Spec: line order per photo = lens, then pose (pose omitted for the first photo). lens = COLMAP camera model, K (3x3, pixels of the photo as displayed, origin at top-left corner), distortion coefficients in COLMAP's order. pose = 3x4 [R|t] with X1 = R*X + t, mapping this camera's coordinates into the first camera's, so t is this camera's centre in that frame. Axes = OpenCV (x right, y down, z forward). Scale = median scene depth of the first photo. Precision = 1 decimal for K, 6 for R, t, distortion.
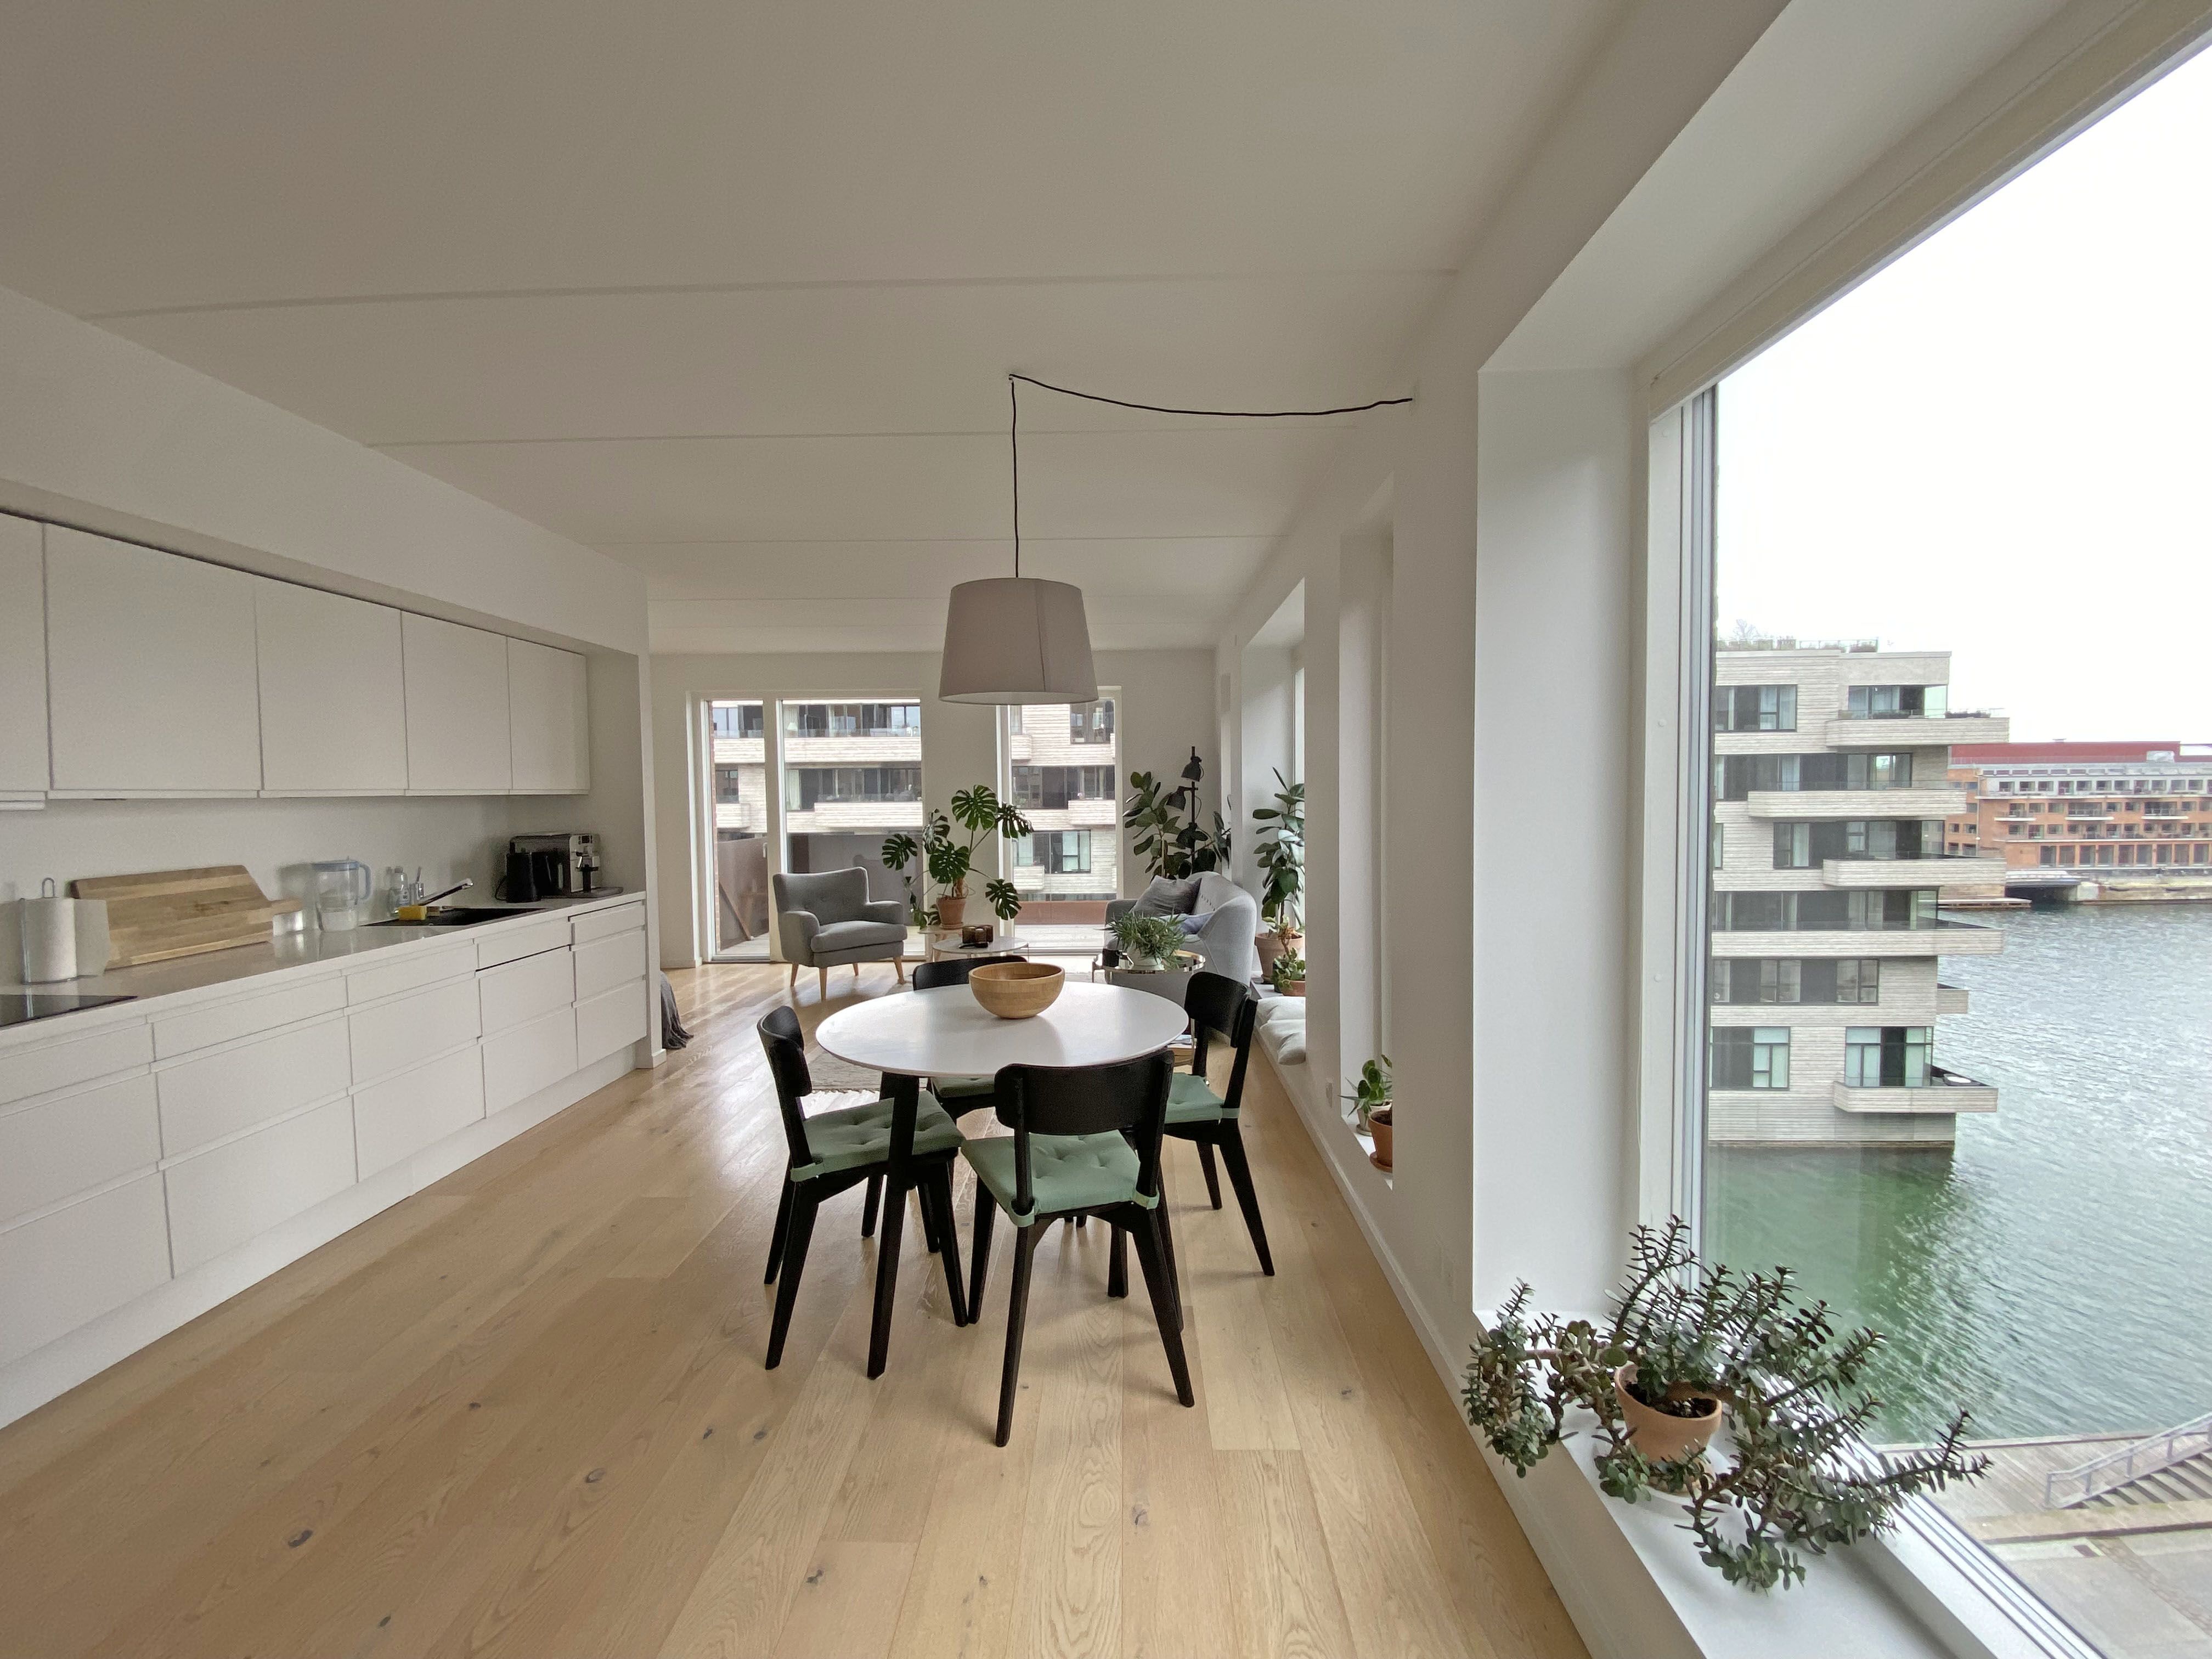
lens RADIAL K [[925.6, 0, 1126.3], [0, 925.6, 825.3], [0, 0, 1]] dist [0.008570, -0.015796]
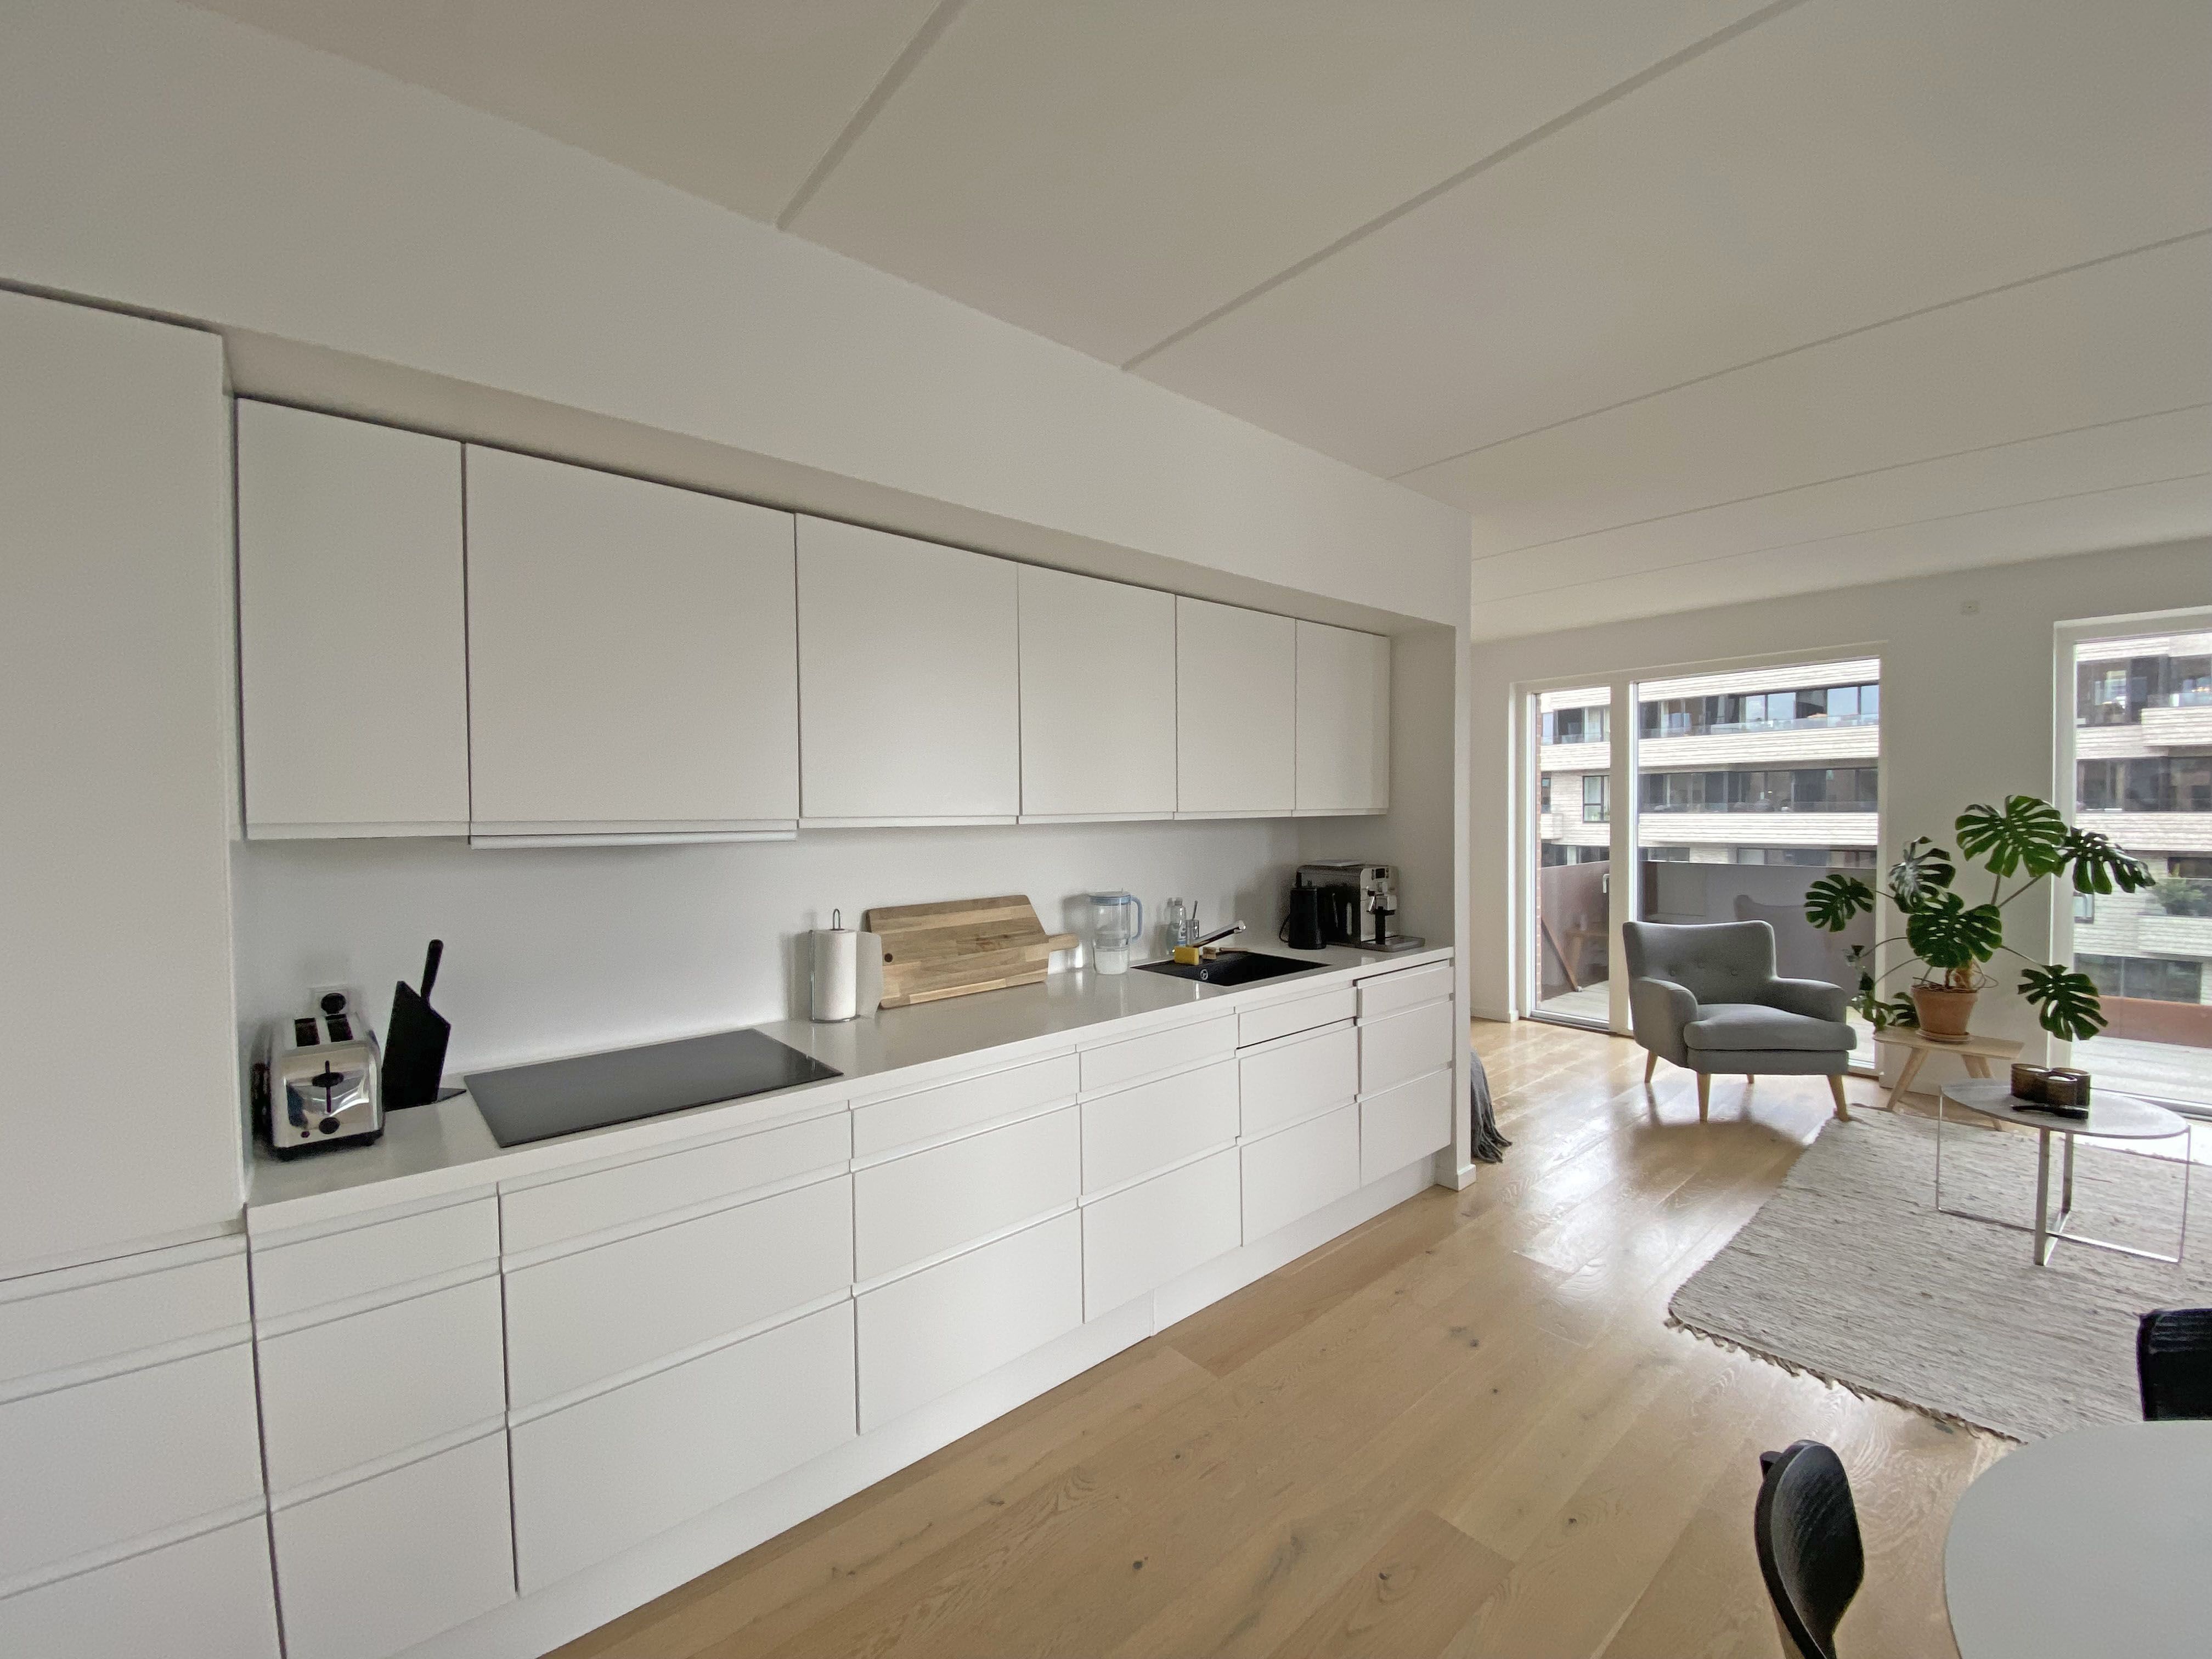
lens RADIAL K [[891.6, 0, 1104.7], [0, 891.6, 823.4], [0, 0, 1]] dist [0.013826, -0.018460]
pose [[0.655665, 0.015278, -0.754897, -0.177098], [-0.023256, 0.999730, 0.000034, -0.020981], [0.754694, 0.017533, 0.655843, 0.345224]]
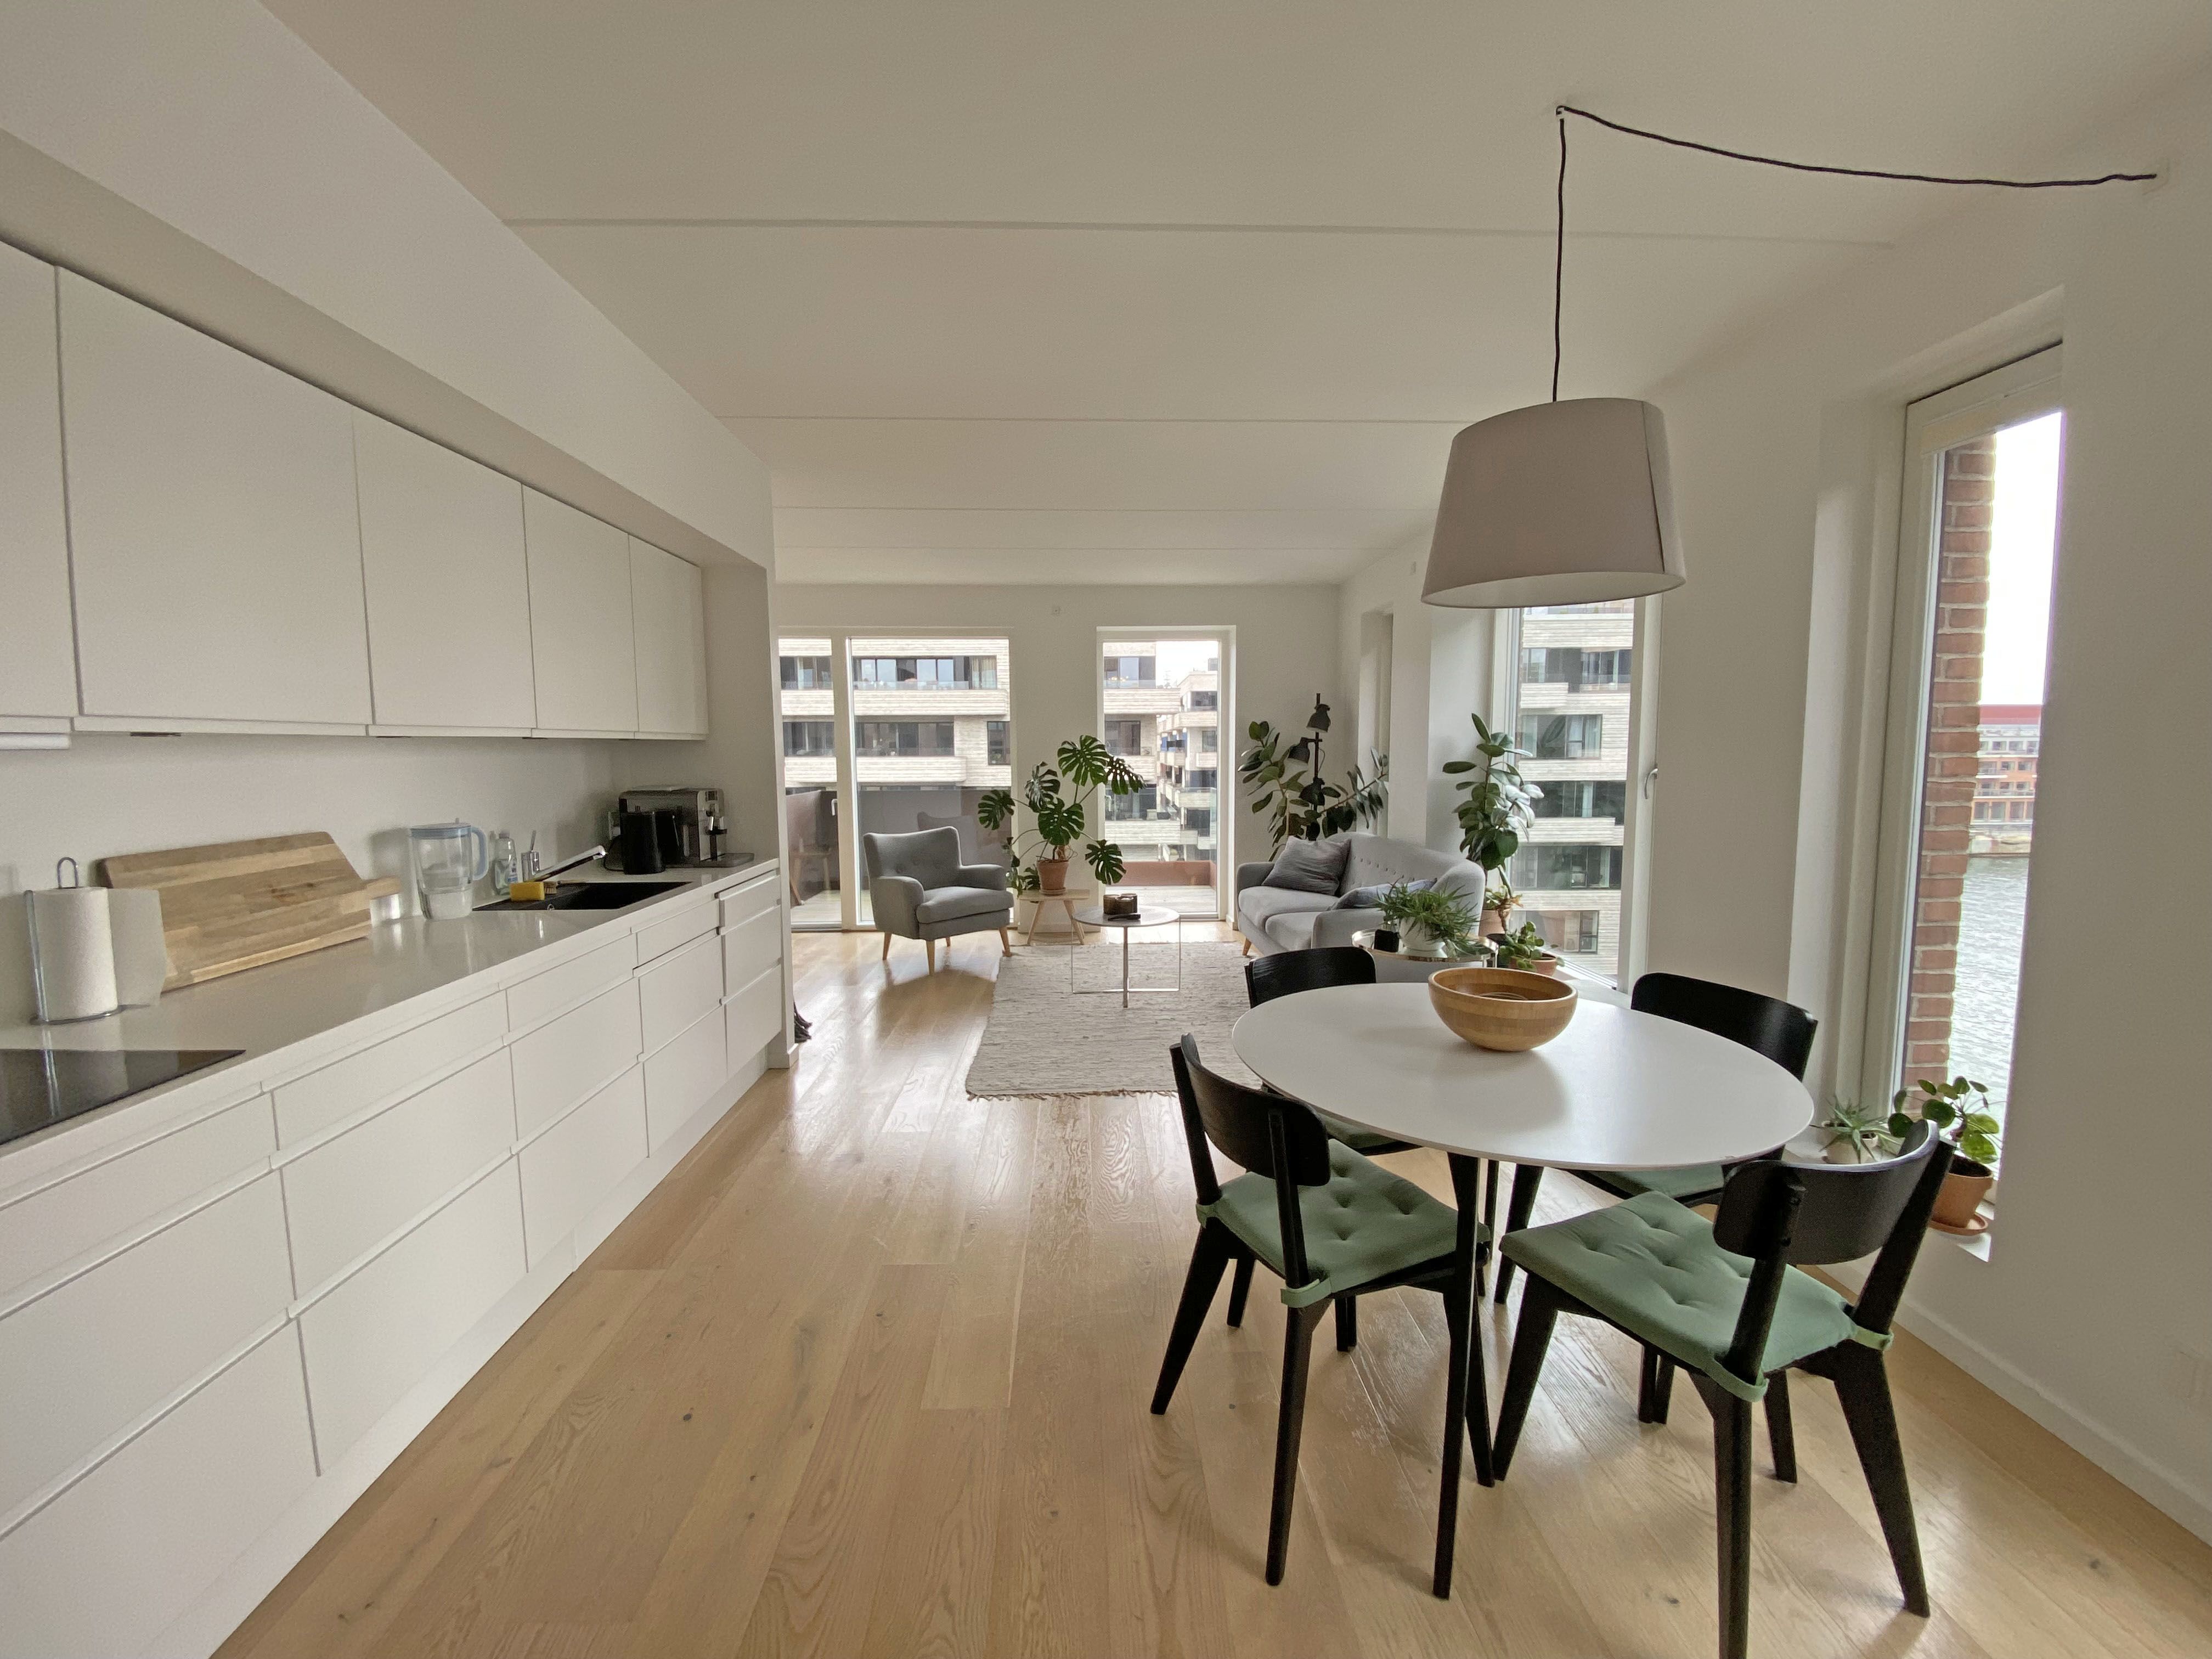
lens RADIAL K [[891.6, 0, 1104.7], [0, 891.6, 823.4], [0, 0, 1]] dist [0.013826, -0.018460]
pose [[0.998764, -0.000804, 0.049697, -0.280615], [-0.001522, 0.998906, 0.046742, 0.002288], [-0.049680, -0.046760, 0.997670, 0.200550]]
